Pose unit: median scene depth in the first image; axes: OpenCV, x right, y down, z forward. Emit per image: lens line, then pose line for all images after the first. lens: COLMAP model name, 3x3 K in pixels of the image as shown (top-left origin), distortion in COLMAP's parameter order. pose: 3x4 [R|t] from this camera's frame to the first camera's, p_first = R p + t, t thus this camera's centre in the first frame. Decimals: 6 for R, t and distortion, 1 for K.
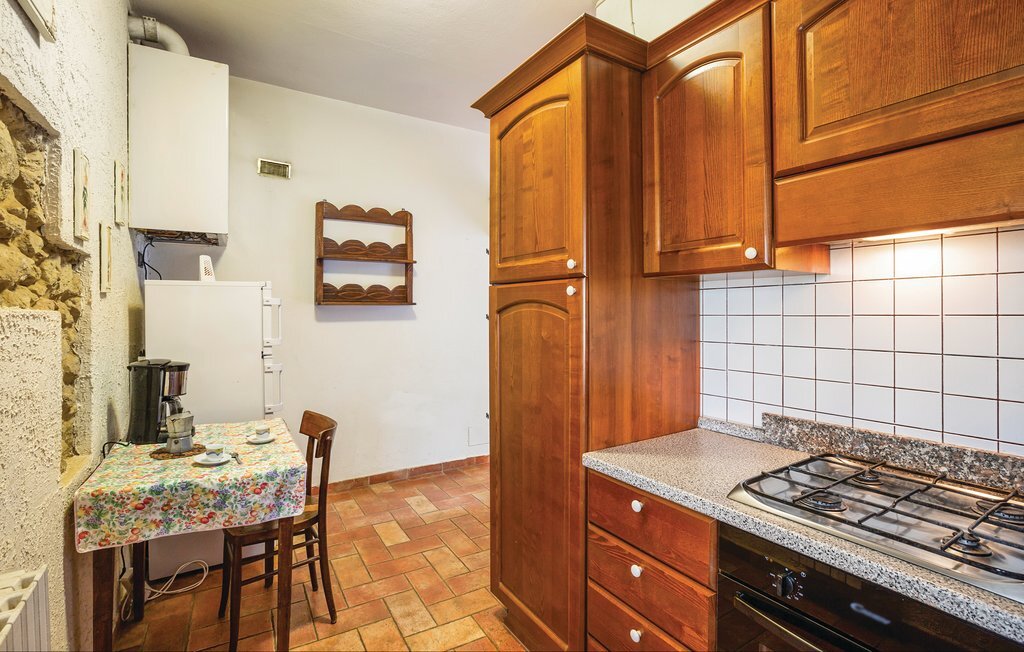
lens RADIAL K [[473.4, 0, 510.1], [0, 473.4, 318.3], [0, 0, 1]] dist [0.002586, 0.001354]
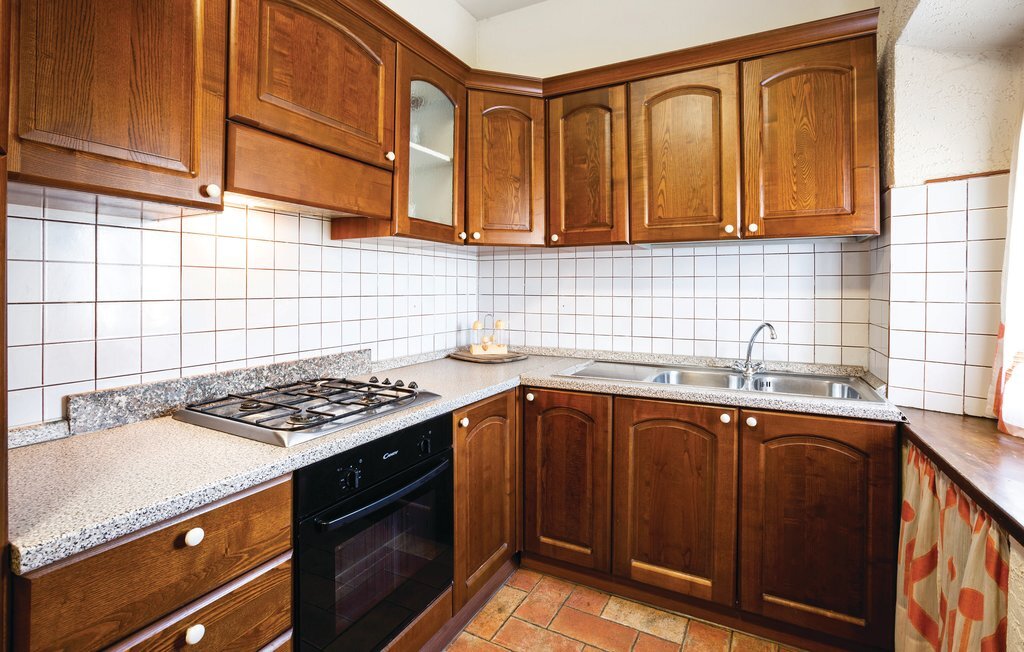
lens RADIAL K [[473.4, 0, 516.5], [0, 473.4, 285.4], [0, 0, 1]] dist [0.002586, 0.001354]
pose [[-0.480134, 0.006785, 0.877169, -0.546285], [0.011101, 0.999937, -0.001658, 0.047338], [-0.877125, 0.008941, -0.480179, 0.924924]]
